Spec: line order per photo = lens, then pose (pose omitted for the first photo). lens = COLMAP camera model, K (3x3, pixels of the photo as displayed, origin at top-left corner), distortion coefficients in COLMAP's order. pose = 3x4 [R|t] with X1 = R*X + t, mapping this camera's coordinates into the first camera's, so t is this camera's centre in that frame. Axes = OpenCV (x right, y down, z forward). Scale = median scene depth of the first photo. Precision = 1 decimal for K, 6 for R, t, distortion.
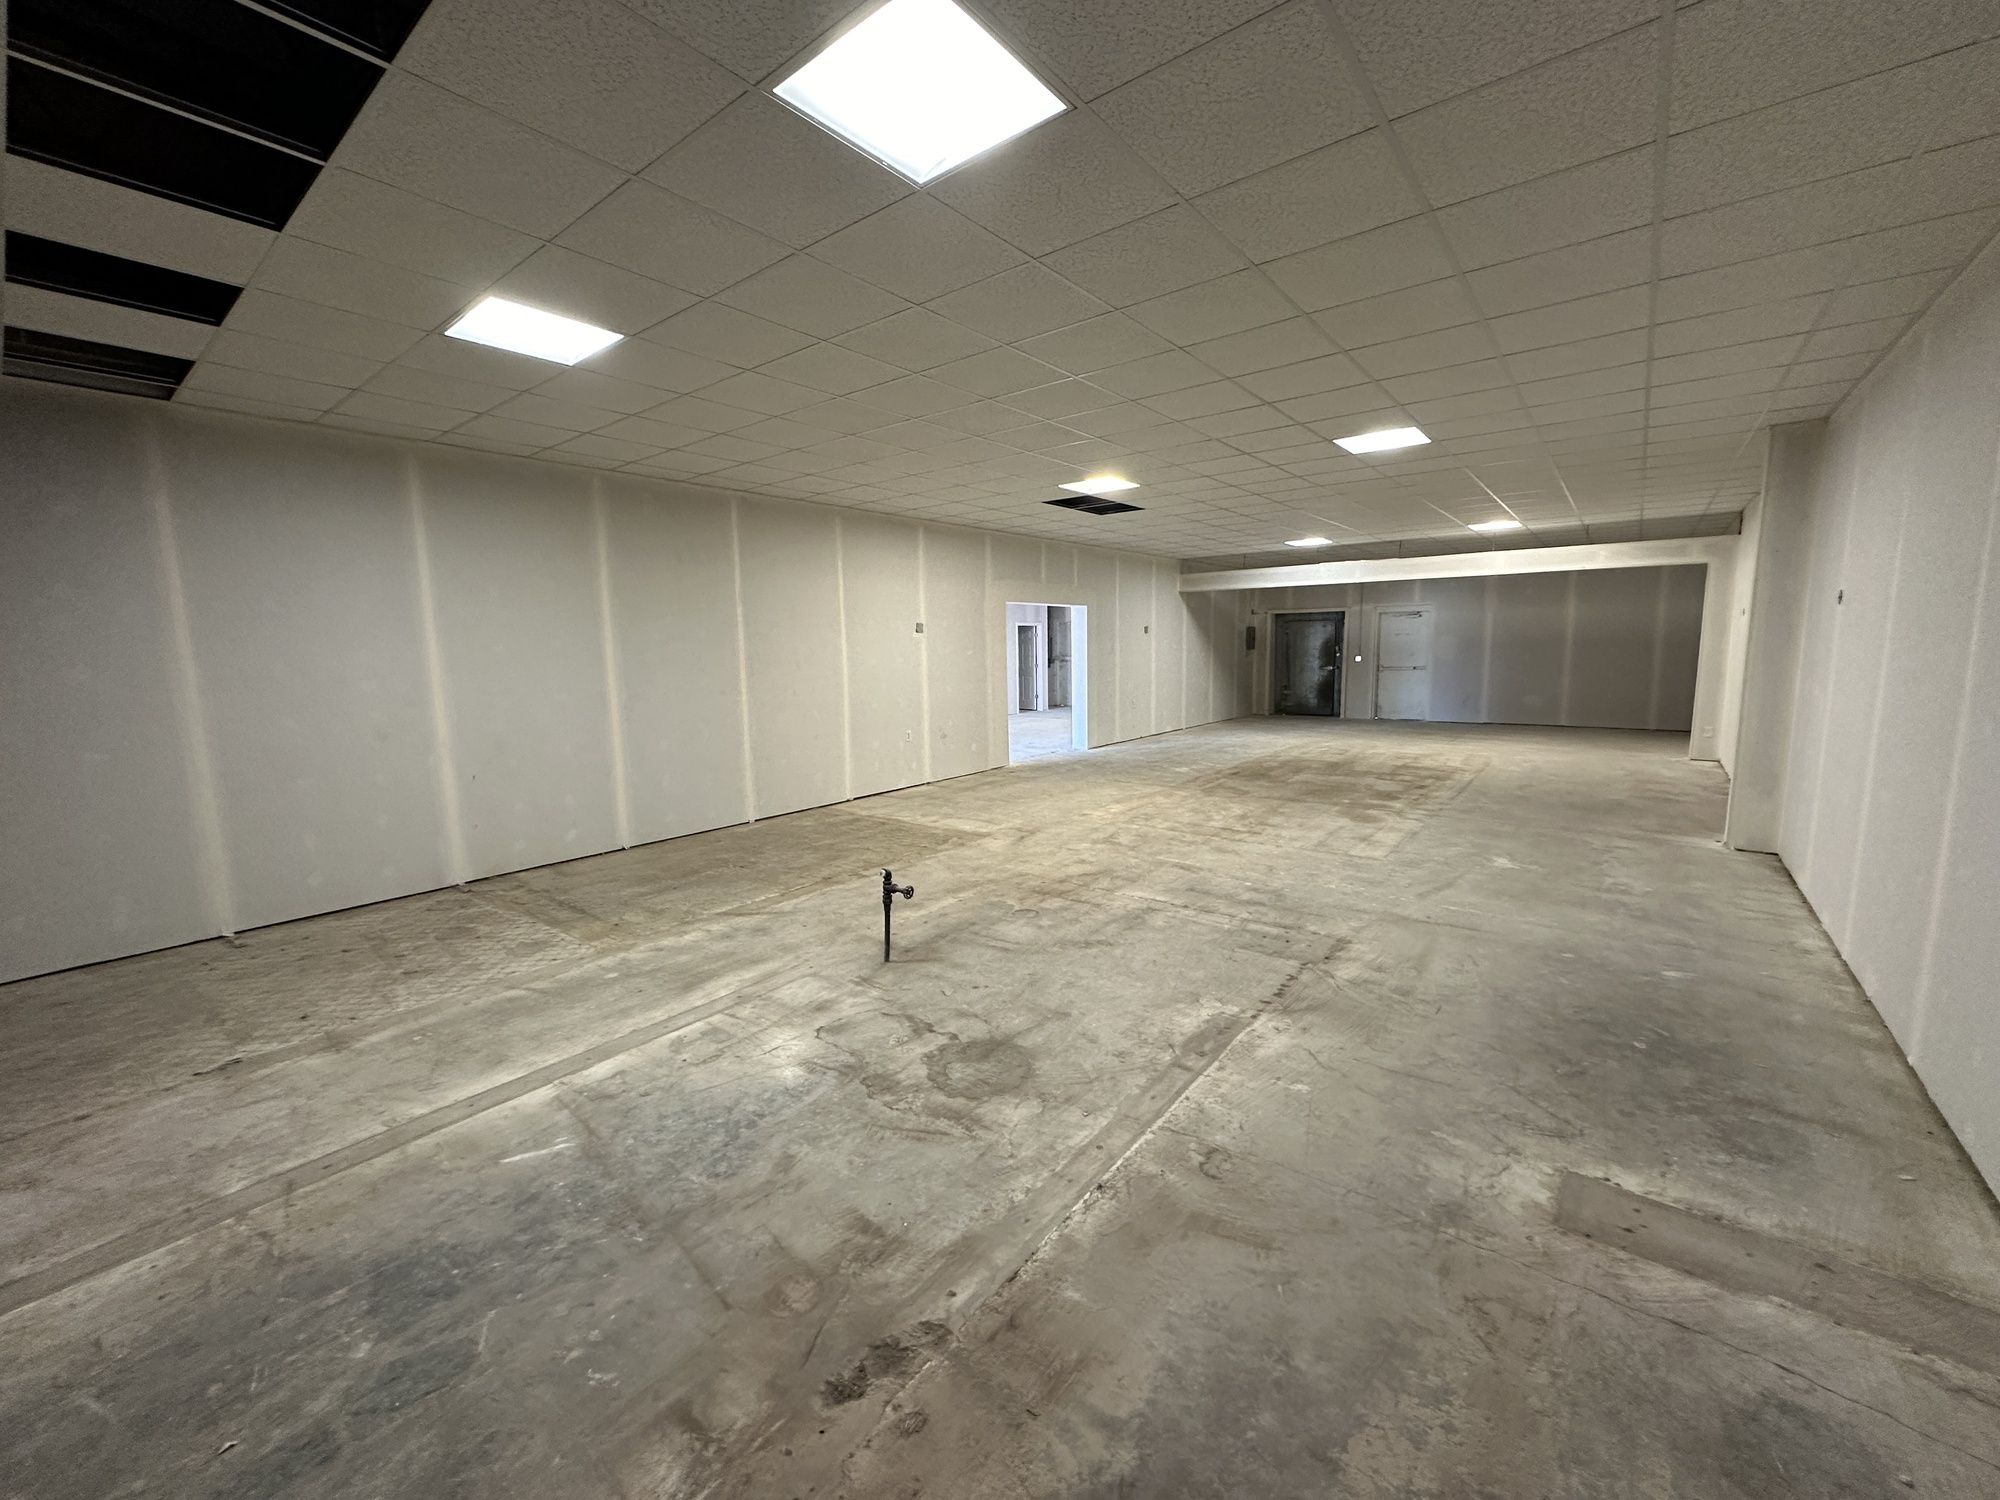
lens RADIAL K [[790.7, 0, 1003.0], [0, 790.7, 745.3], [0, 0, 1]] dist [-0.001012, 0.000119]
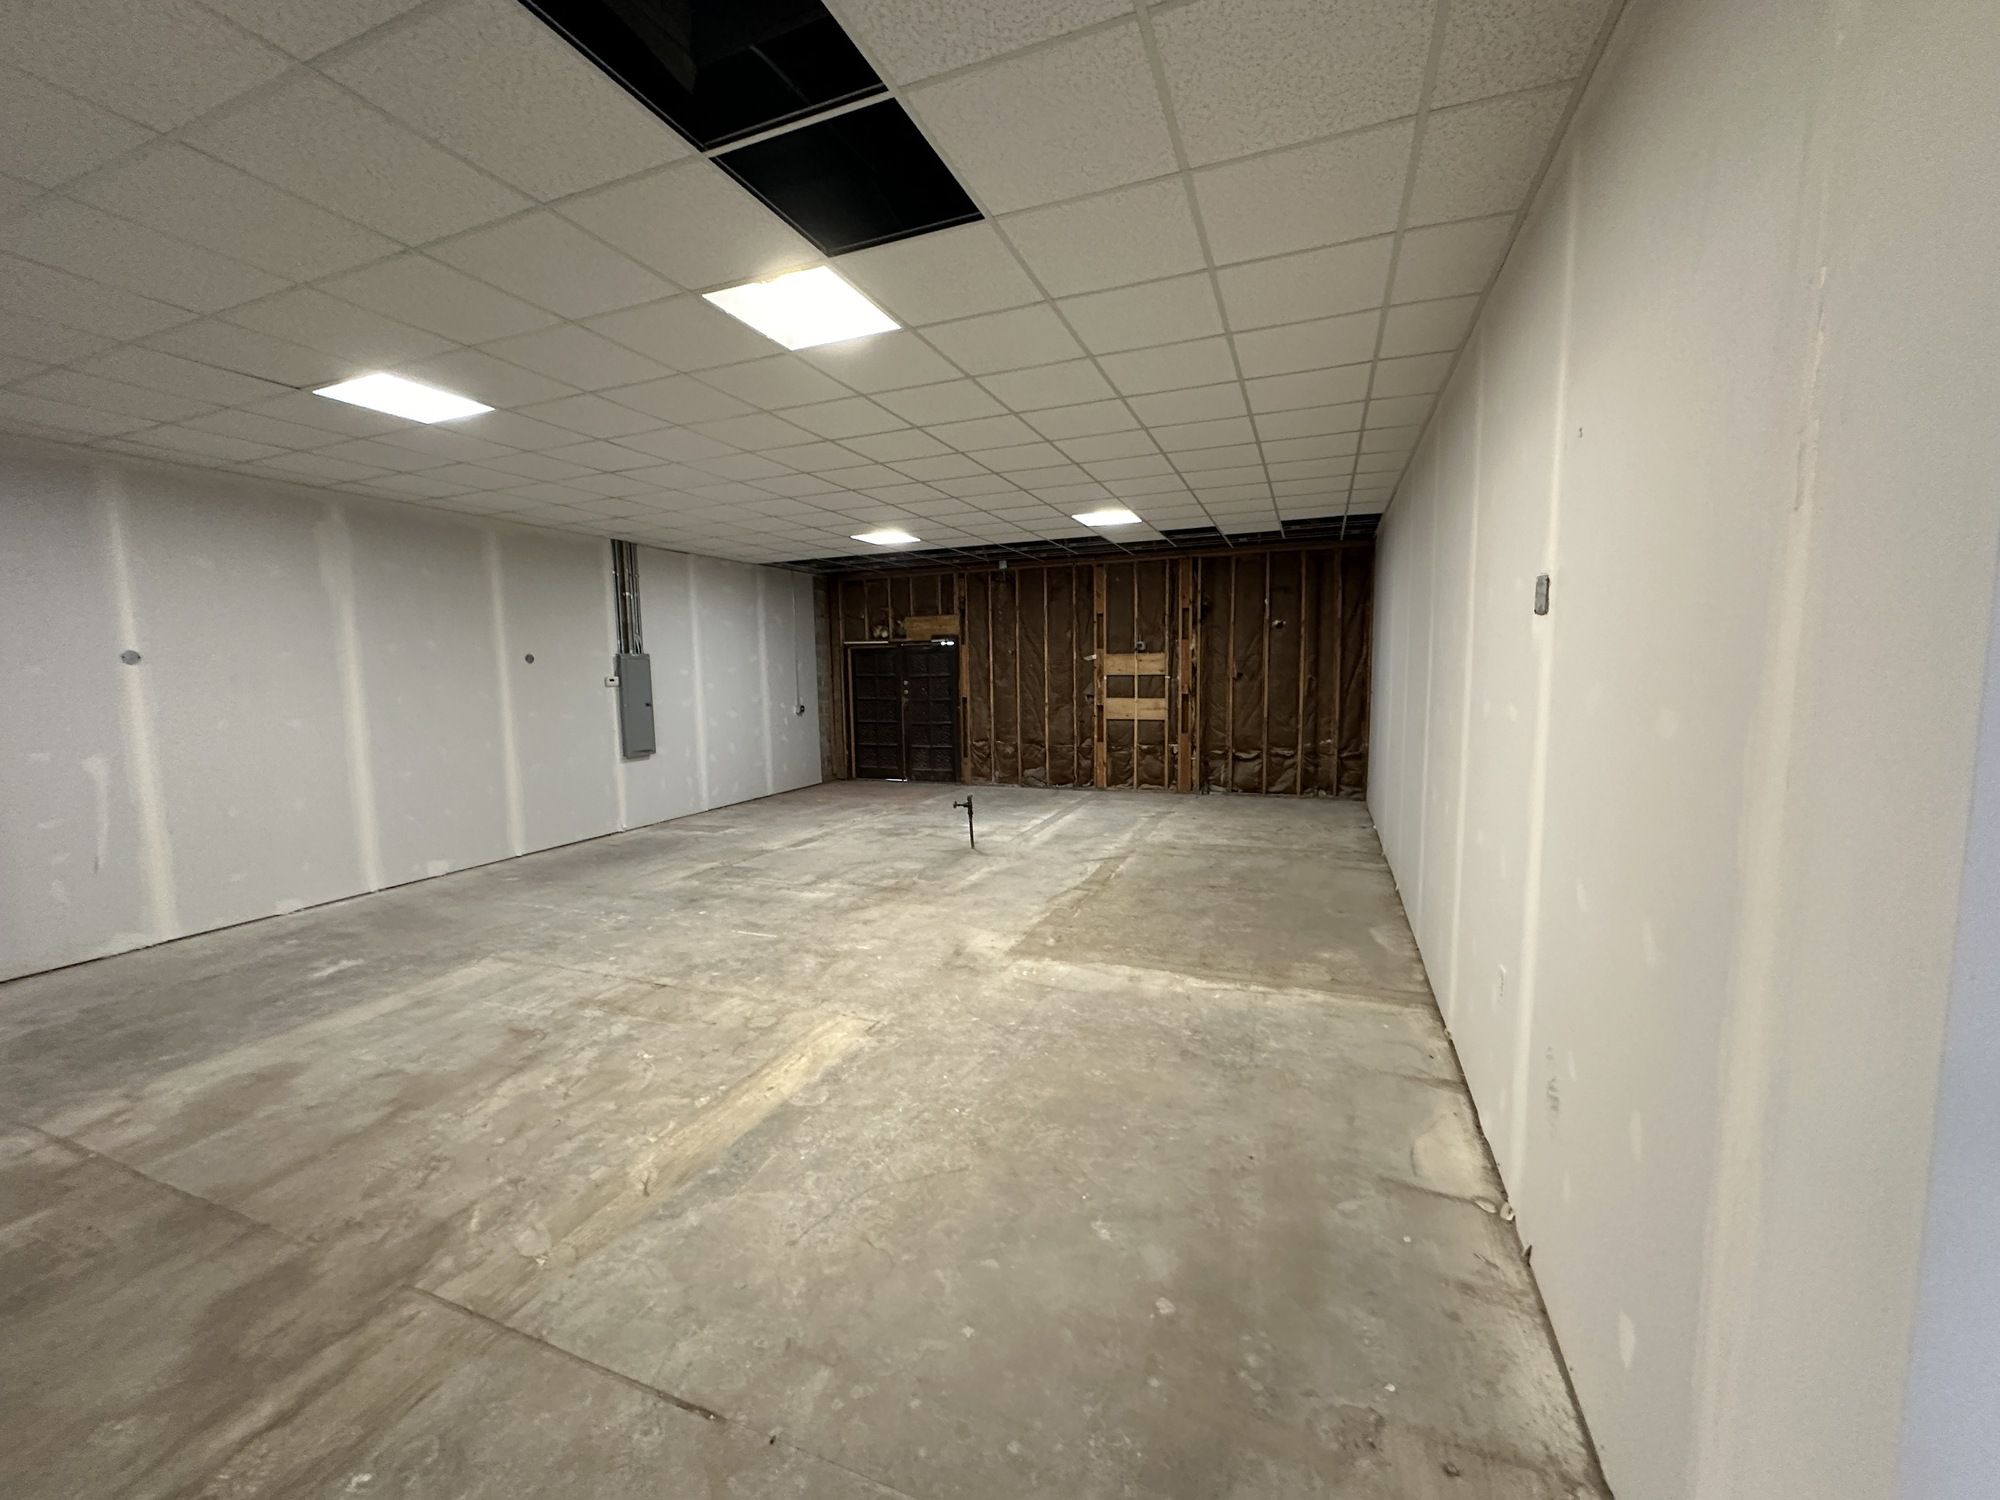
lens RADIAL K [[790.7, 0, 999.4], [0, 790.7, 747.3], [0, 0, 1]] dist [-0.001012, 0.000119]
pose [[-0.958144, 0.063777, -0.279092, 0.209527], [-0.001058, 0.974075, 0.226223, -0.263407], [0.286285, 0.217049, -0.933237, 1.988425]]
